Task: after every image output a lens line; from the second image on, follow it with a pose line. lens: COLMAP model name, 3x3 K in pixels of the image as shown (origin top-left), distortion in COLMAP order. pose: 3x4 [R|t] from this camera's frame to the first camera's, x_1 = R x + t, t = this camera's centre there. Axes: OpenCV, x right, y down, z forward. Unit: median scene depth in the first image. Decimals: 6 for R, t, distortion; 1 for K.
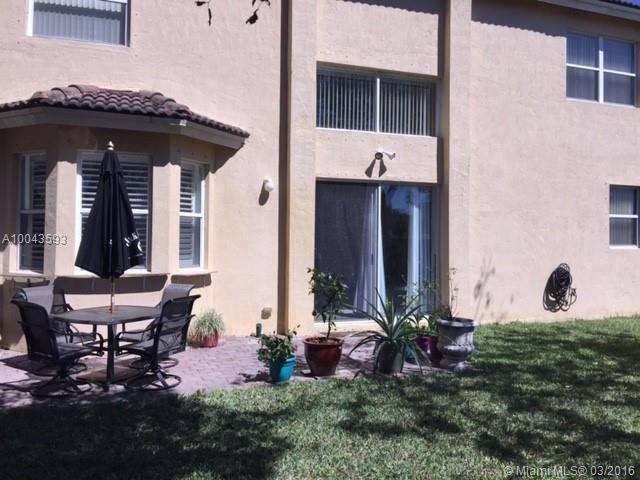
lens RADIAL K [[549.2, 0, 320.1], [0, 549.2, 240.9], [0, 0, 1]] dist [0.032563, -0.065238]
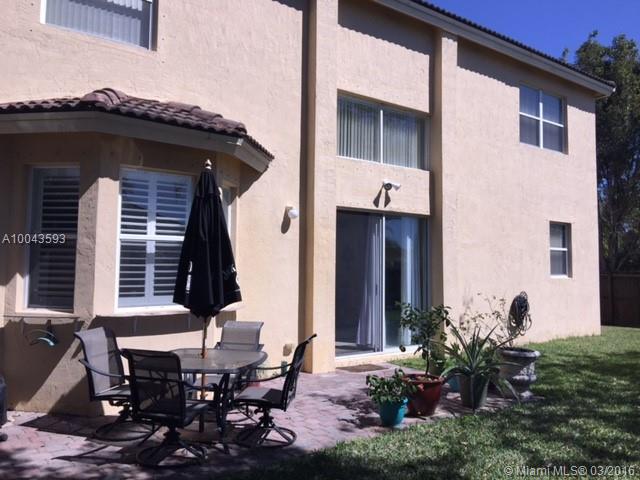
lens RADIAL K [[549.2, 0, 318.8], [0, 549.2, 239.9], [0, 0, 1]] dist [0.032563, -0.065238]
pose [[0.954184, 0.018615, 0.298640, -0.326606], [-0.004069, 0.998778, -0.049257, -0.008086], [-0.299192, 0.045785, 0.953094, 0.088840]]
